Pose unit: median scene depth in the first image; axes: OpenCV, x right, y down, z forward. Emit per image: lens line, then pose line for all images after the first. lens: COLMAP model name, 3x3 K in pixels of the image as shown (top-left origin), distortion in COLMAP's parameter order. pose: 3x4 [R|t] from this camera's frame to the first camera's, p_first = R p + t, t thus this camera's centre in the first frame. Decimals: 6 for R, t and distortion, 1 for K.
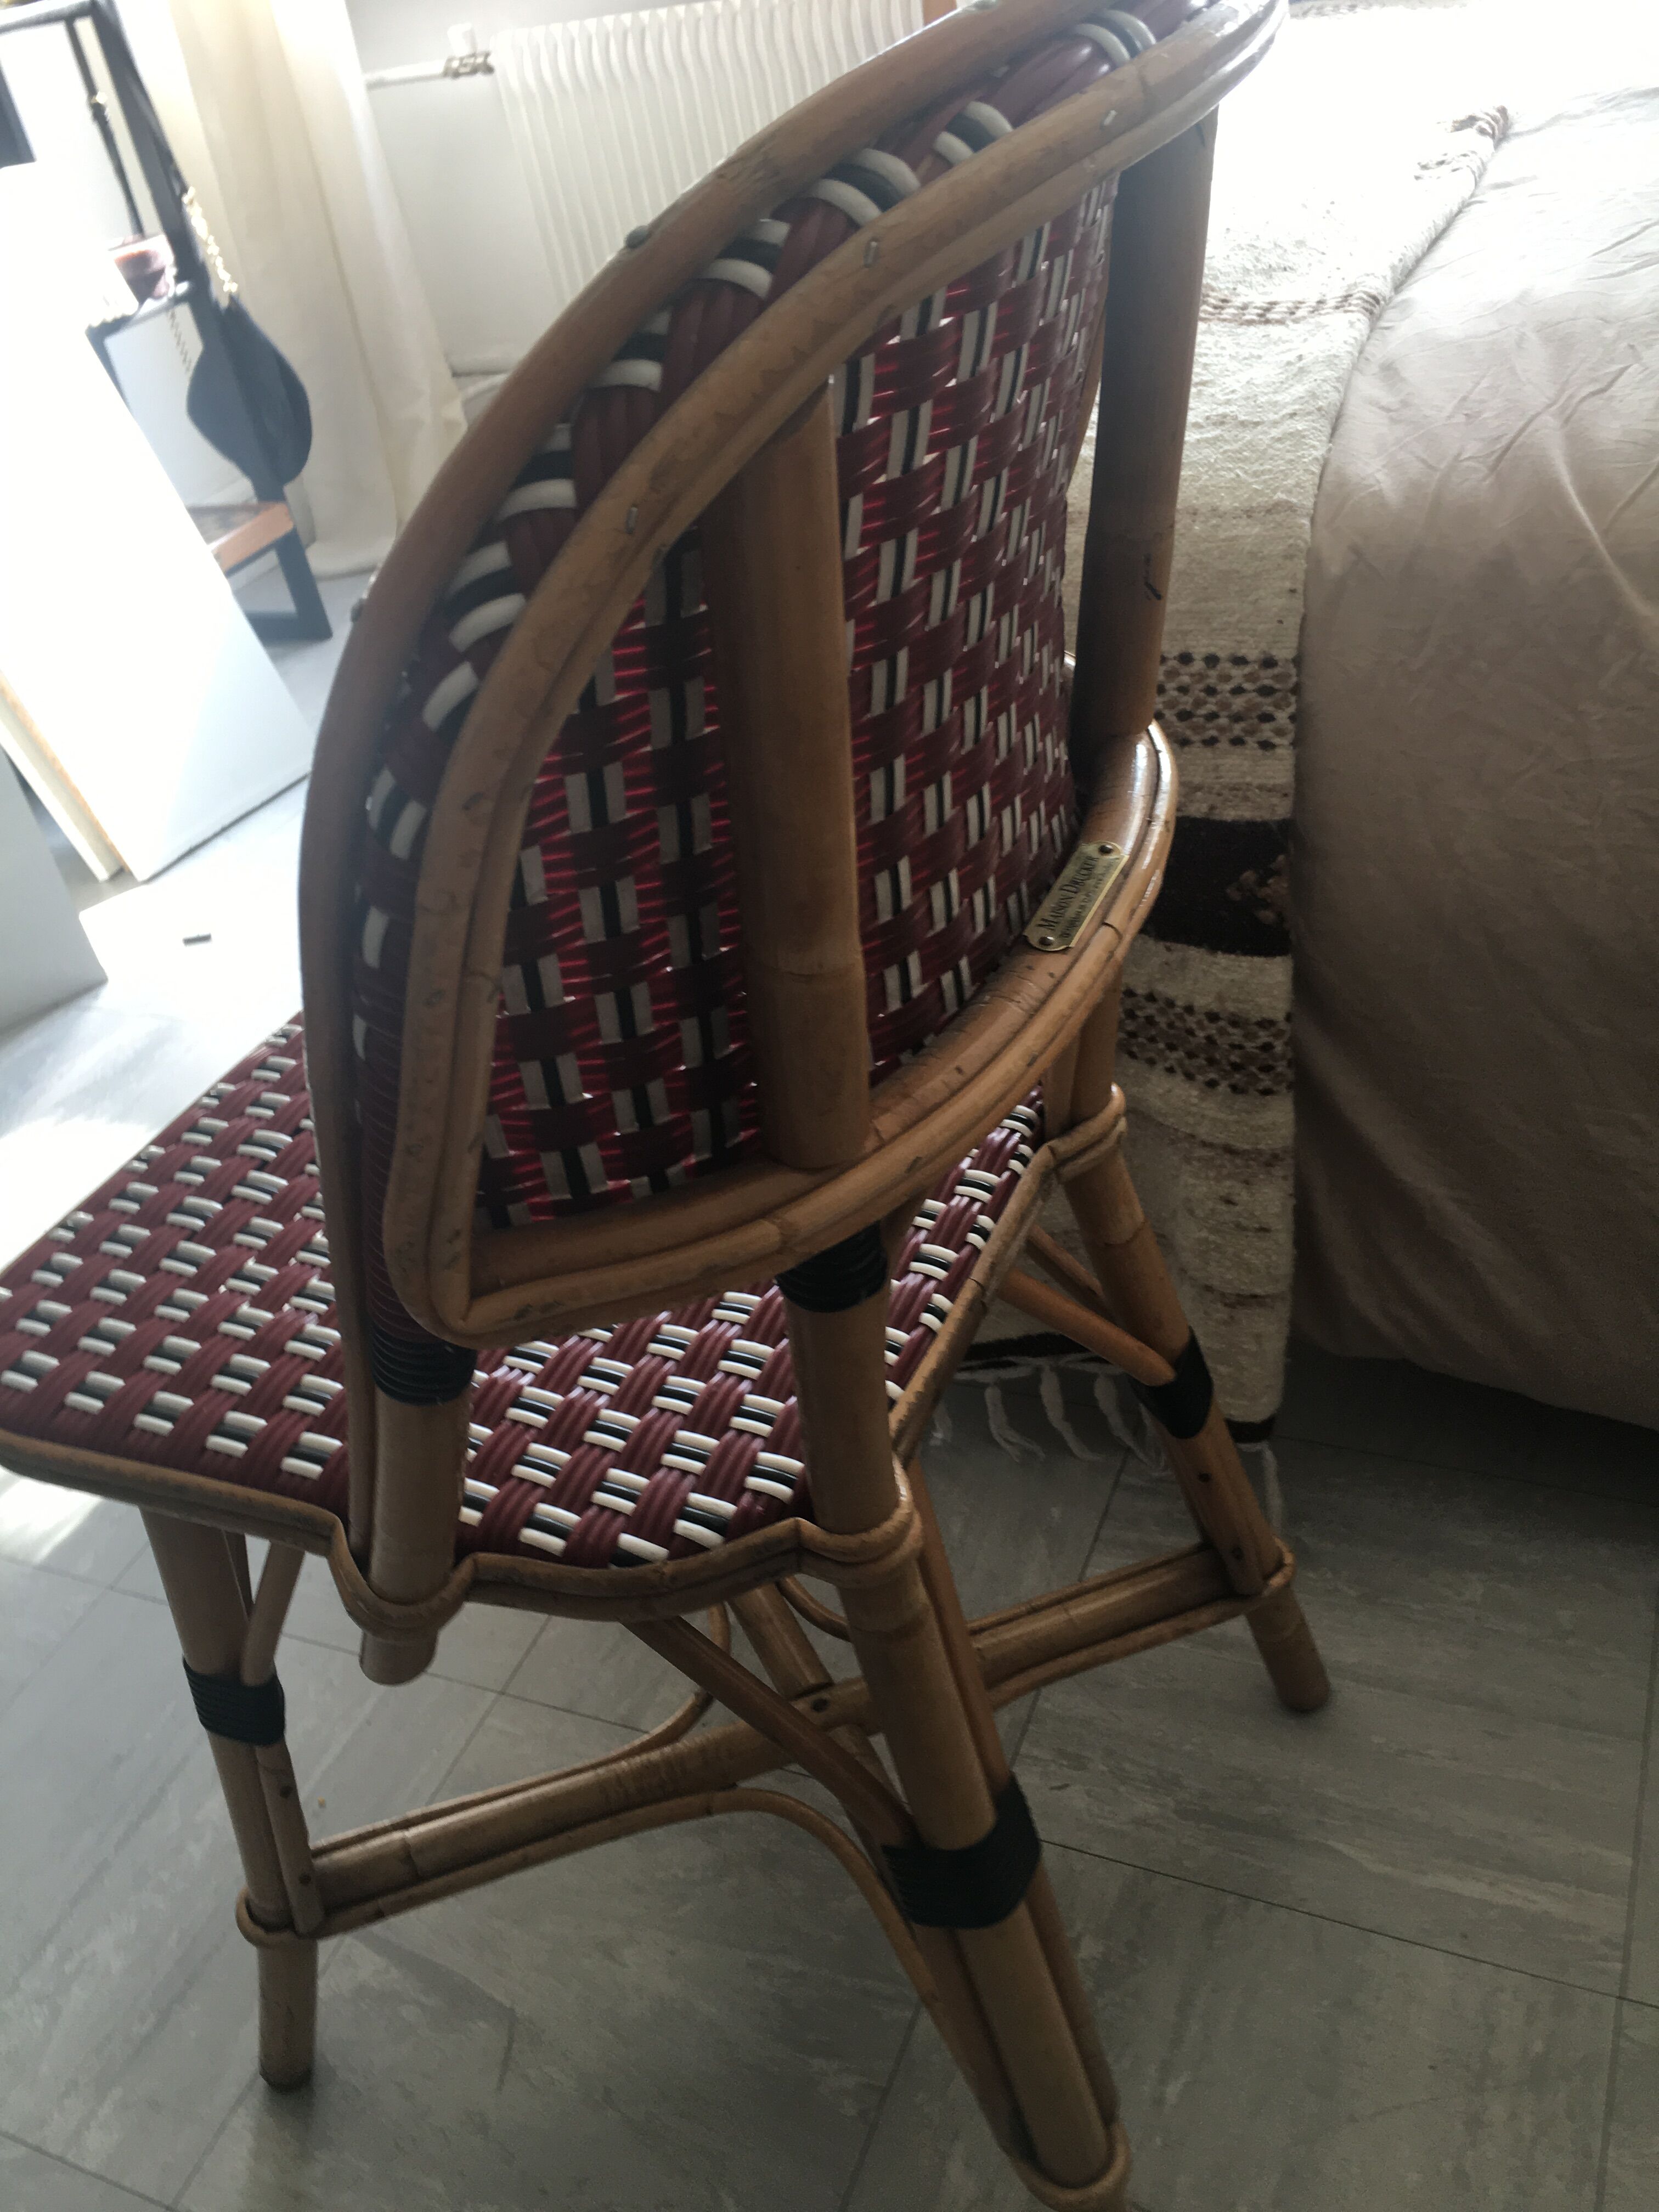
lens RADIAL K [[1813.8, 0, 828.0], [0, 1813.8, 1069.7], [0, 0, 1]] dist [-0.001441, -0.014076]
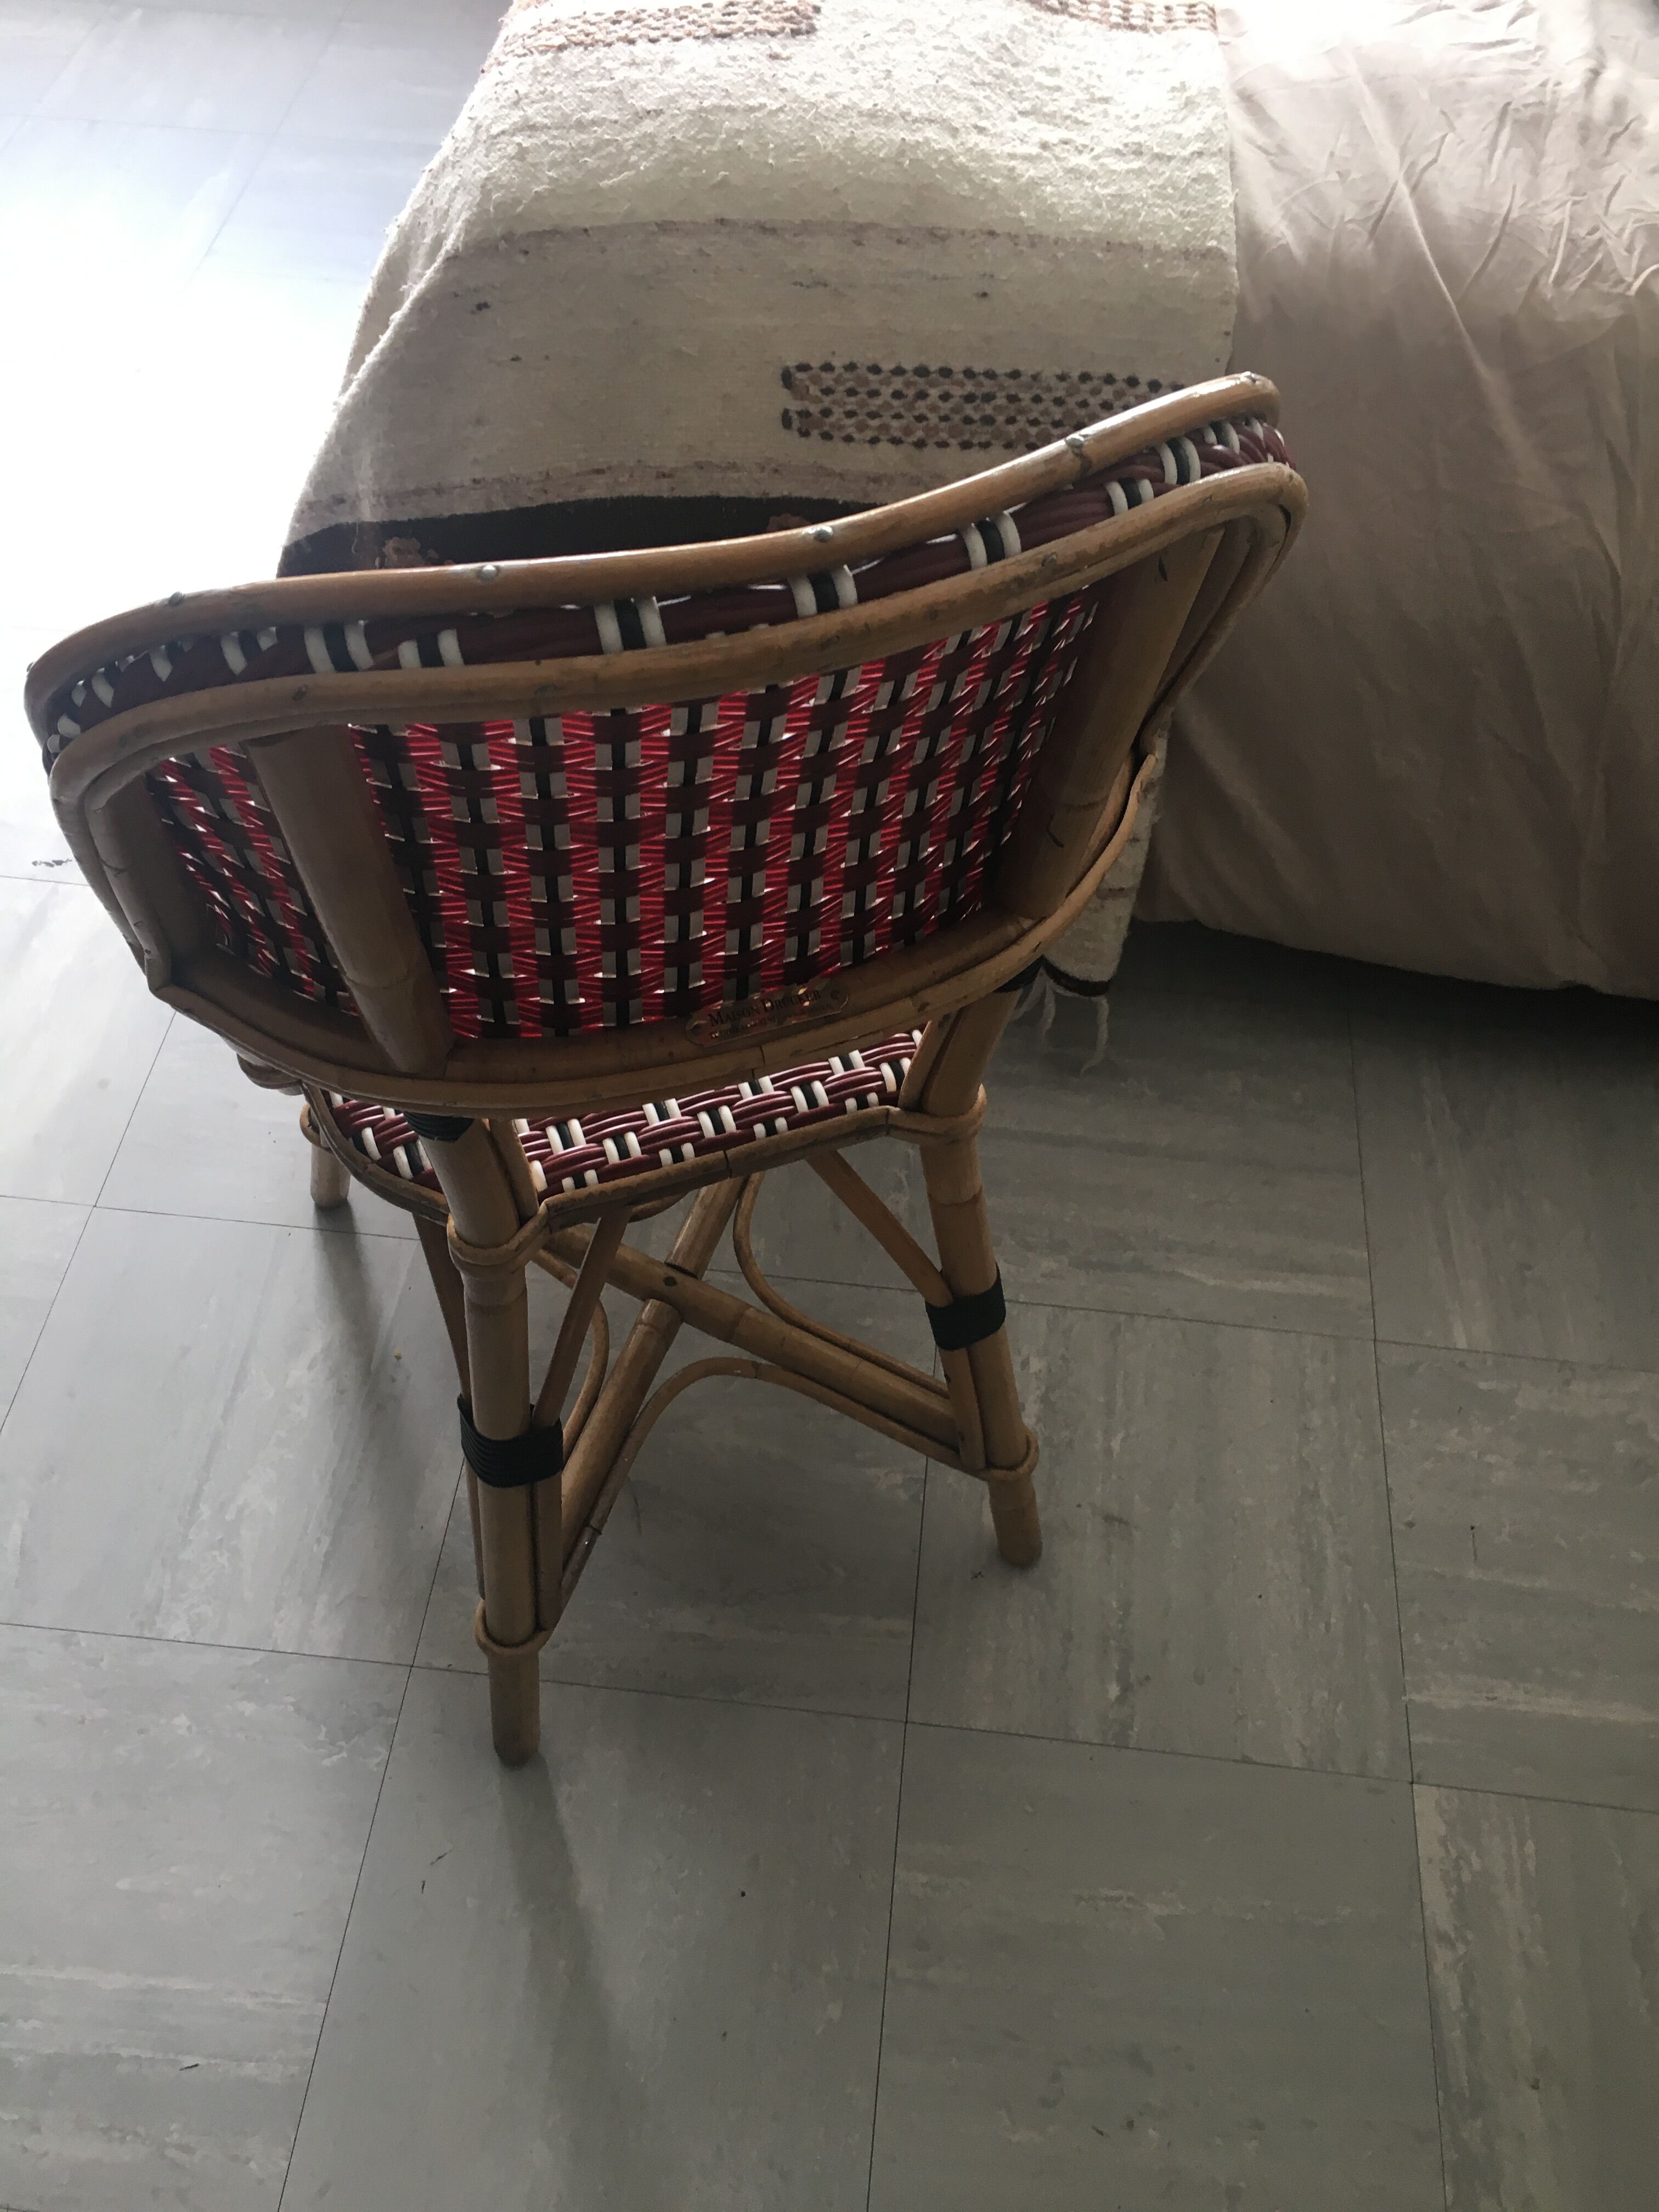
lens RADIAL K [[1813.8, 0, 828.0], [0, 1813.8, 1069.7], [0, 0, 1]] dist [-0.001441, -0.014076]
pose [[0.936919, -0.103320, 0.333927, -0.494474], [0.004222, 0.958592, 0.284750, -0.146011], [-0.349521, -0.265378, 0.898560, -0.155880]]
